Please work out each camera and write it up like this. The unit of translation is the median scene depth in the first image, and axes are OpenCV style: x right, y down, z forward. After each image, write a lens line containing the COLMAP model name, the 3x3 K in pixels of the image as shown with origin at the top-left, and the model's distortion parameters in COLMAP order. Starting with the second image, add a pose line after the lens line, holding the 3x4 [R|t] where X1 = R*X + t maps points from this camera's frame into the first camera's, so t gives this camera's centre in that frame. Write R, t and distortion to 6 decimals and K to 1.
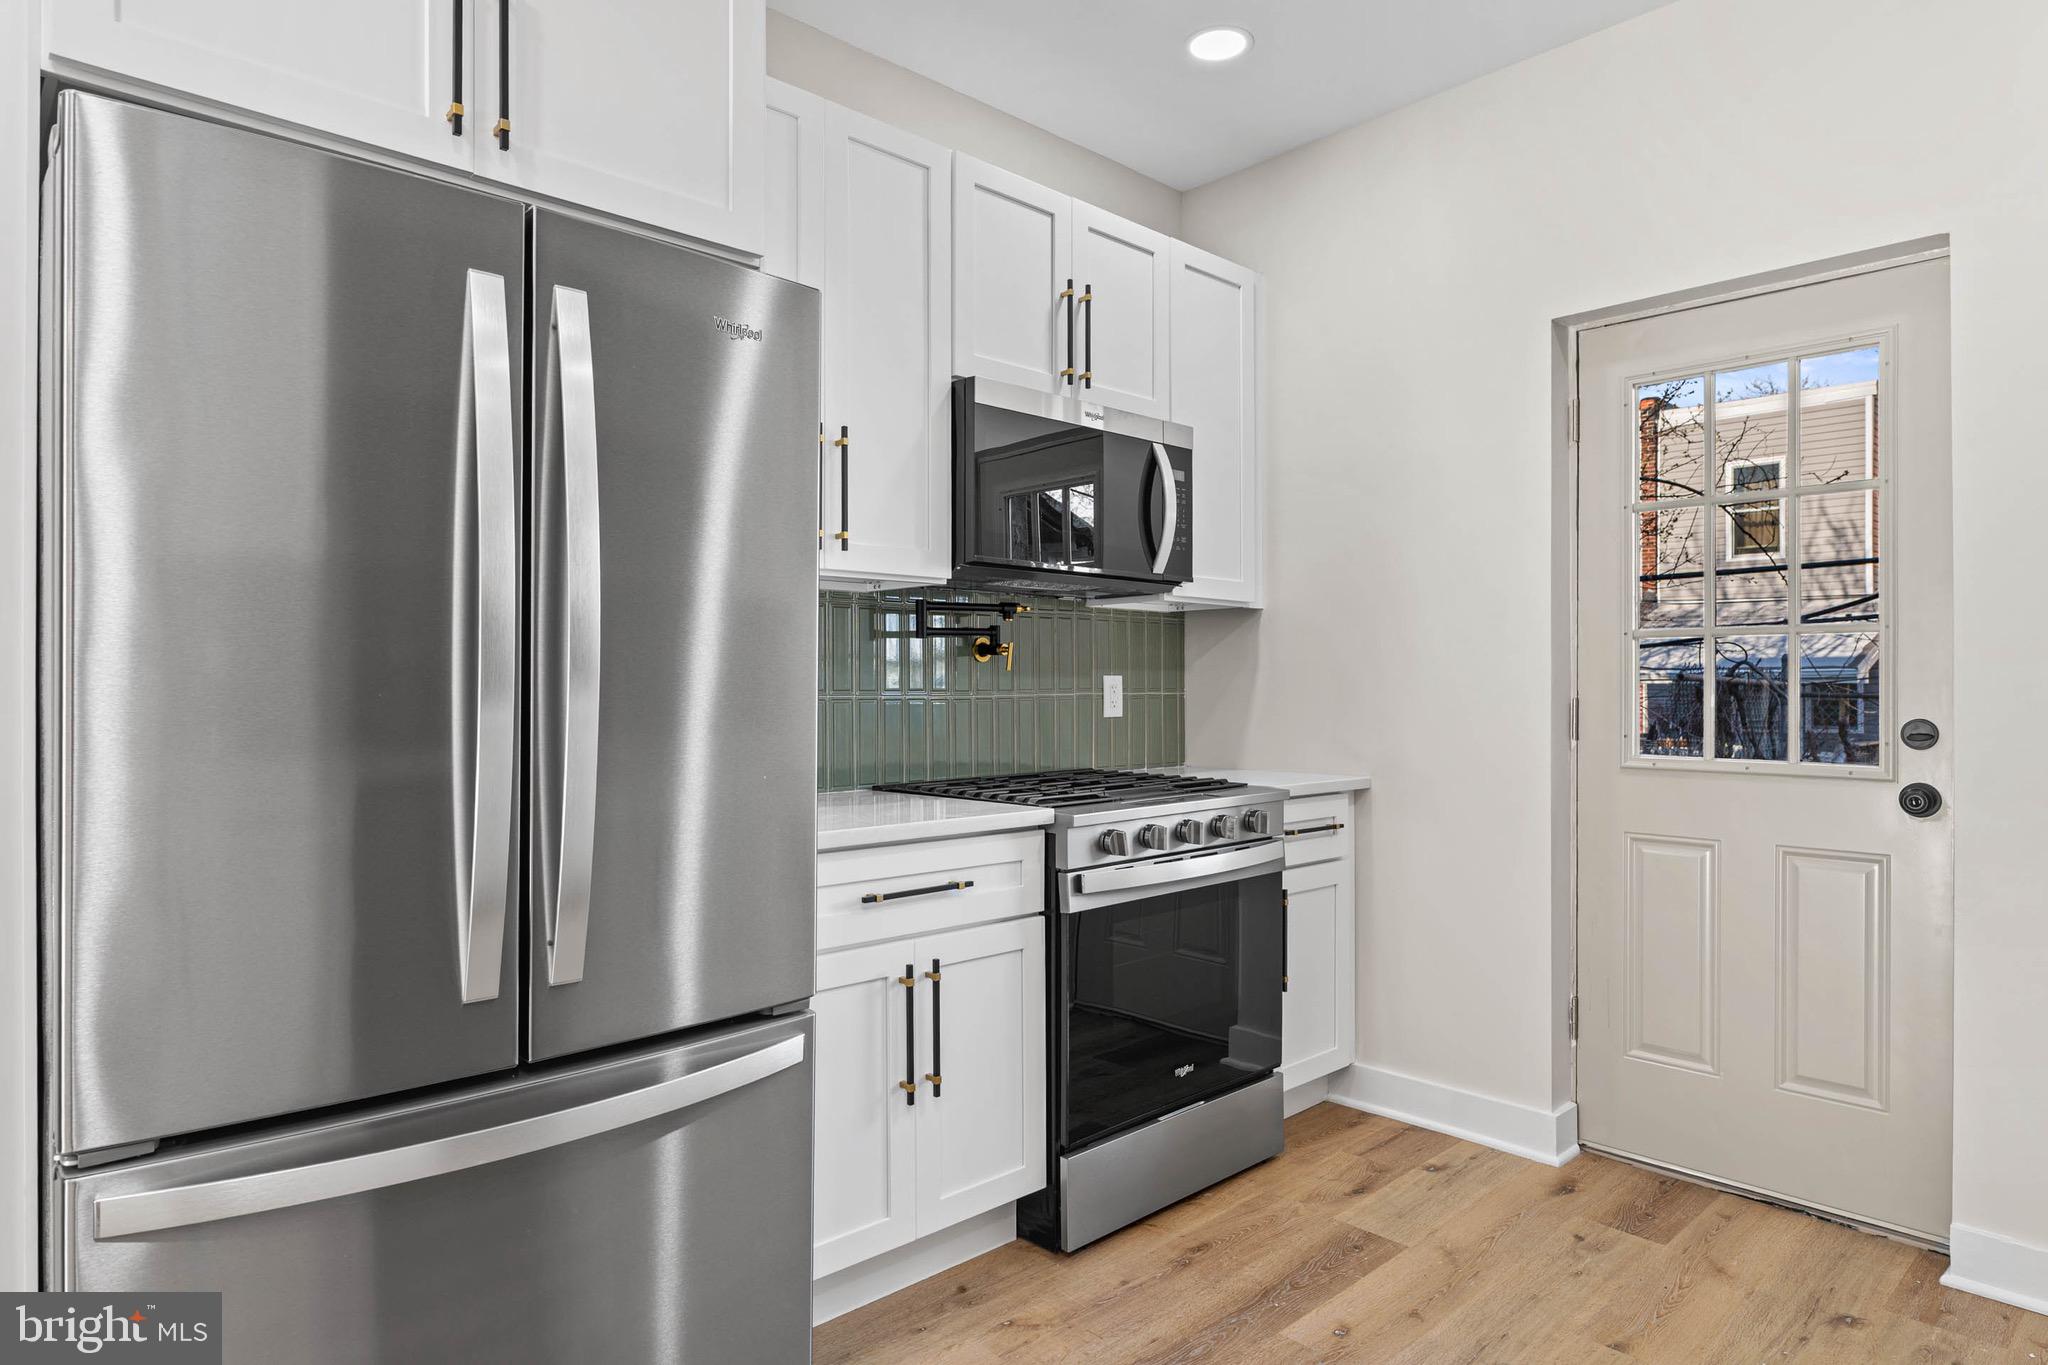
lens RADIAL K [[1187.7, 0, 1021.3], [0, 1187.7, 682.9], [0, 0, 1]] dist [0.000526, -0.000198]
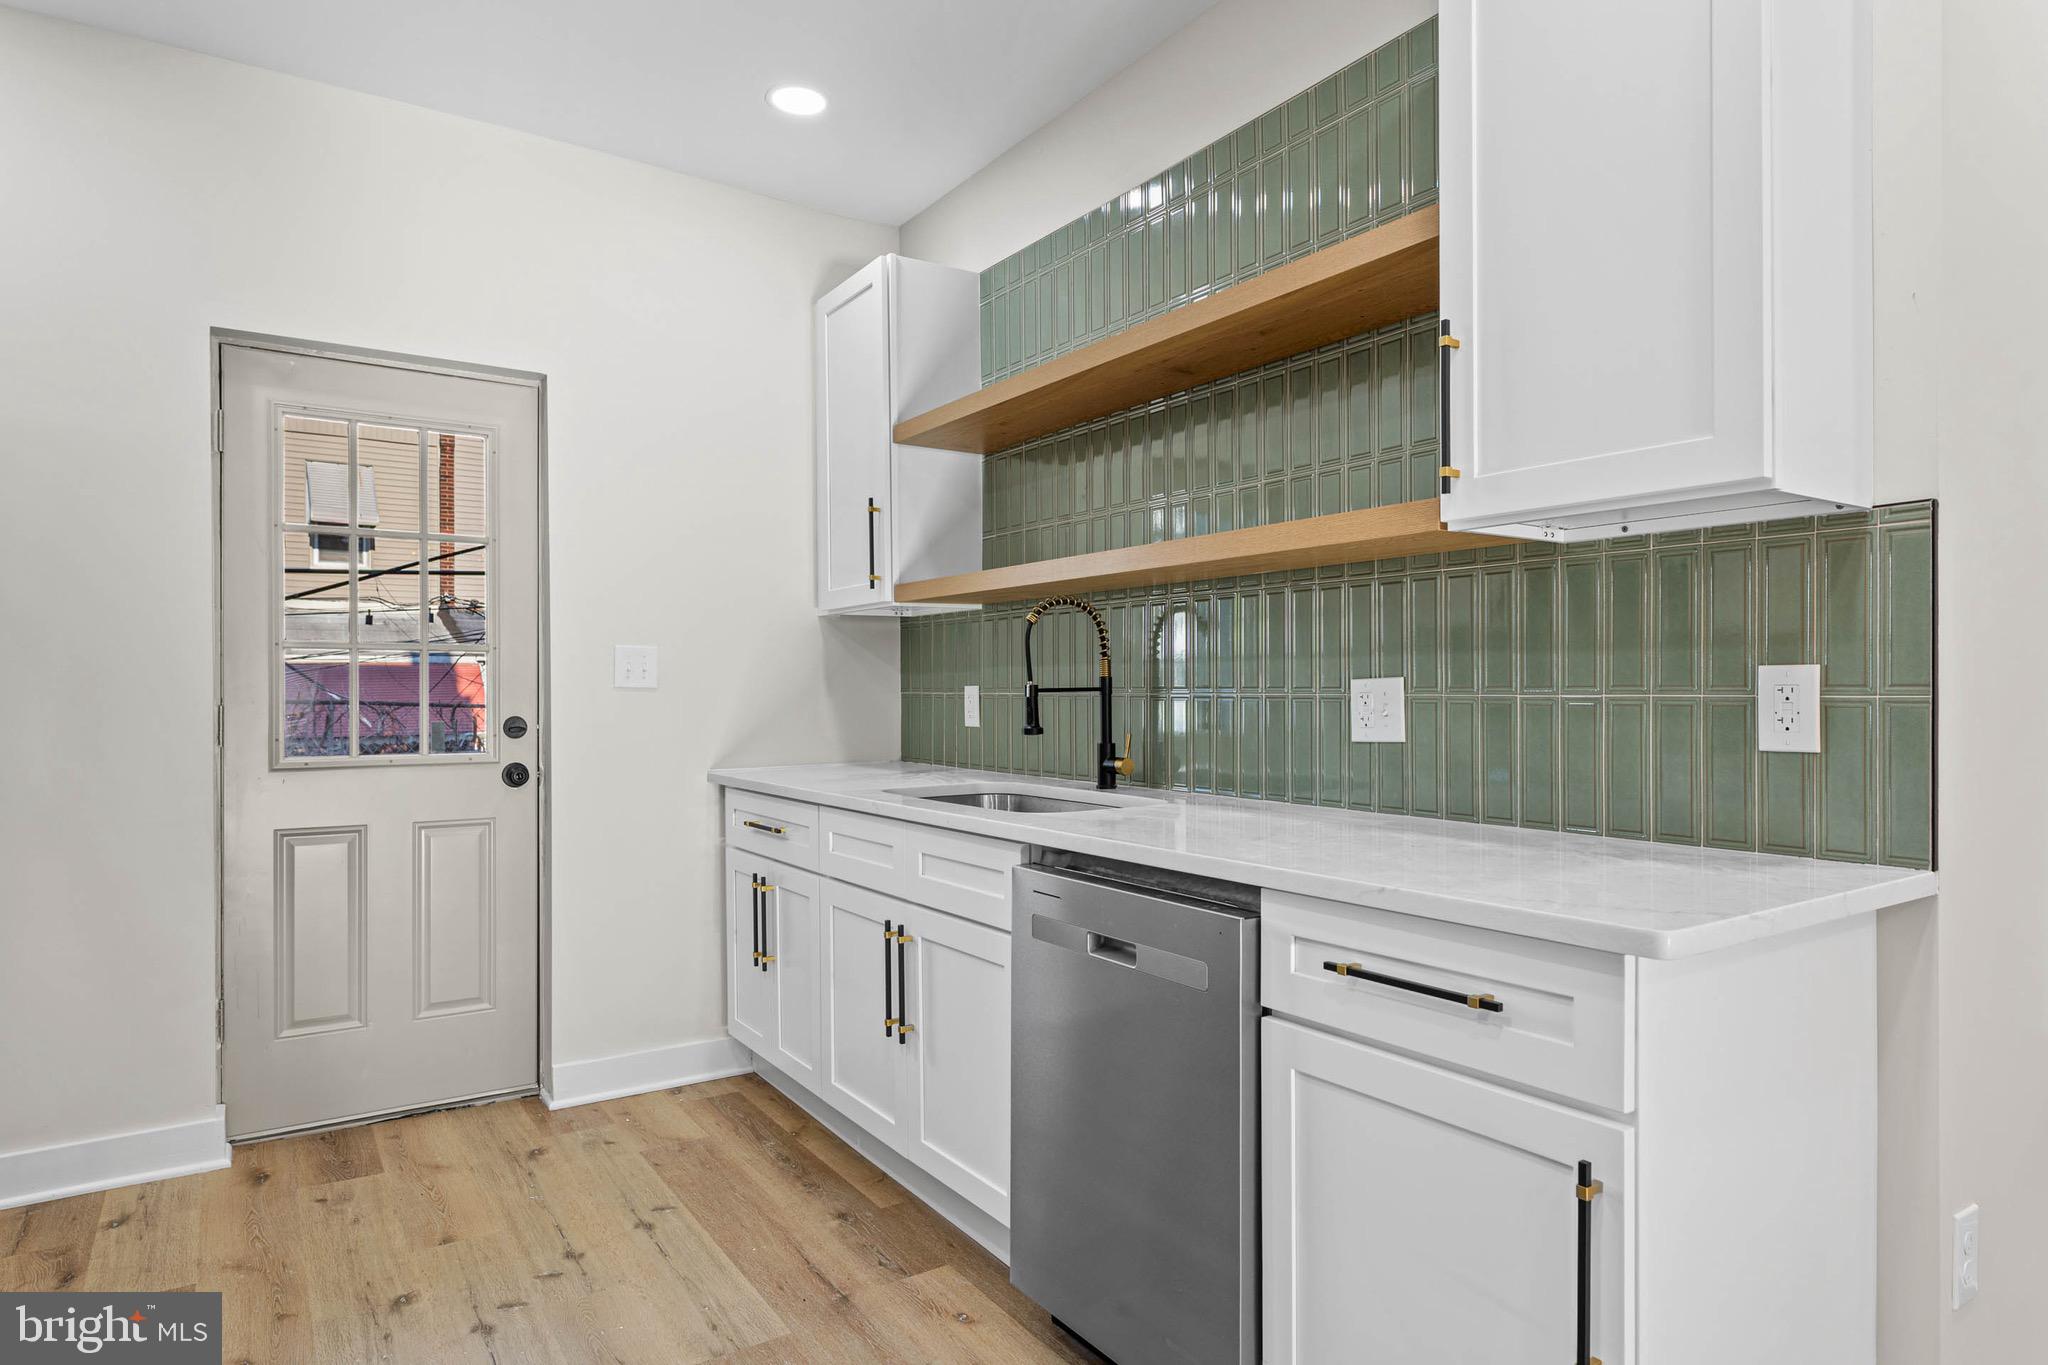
lens RADIAL K [[1187.7, 0, 1021.3], [0, 1187.7, 687.4], [0, 0, 1]] dist [0.000526, -0.000198]
pose [[0.165361, -0.000635, 0.986233, -0.491018], [-0.002560, 0.999996, 0.001073, -0.005911], [-0.986230, -0.002702, 0.165359, 0.186122]]
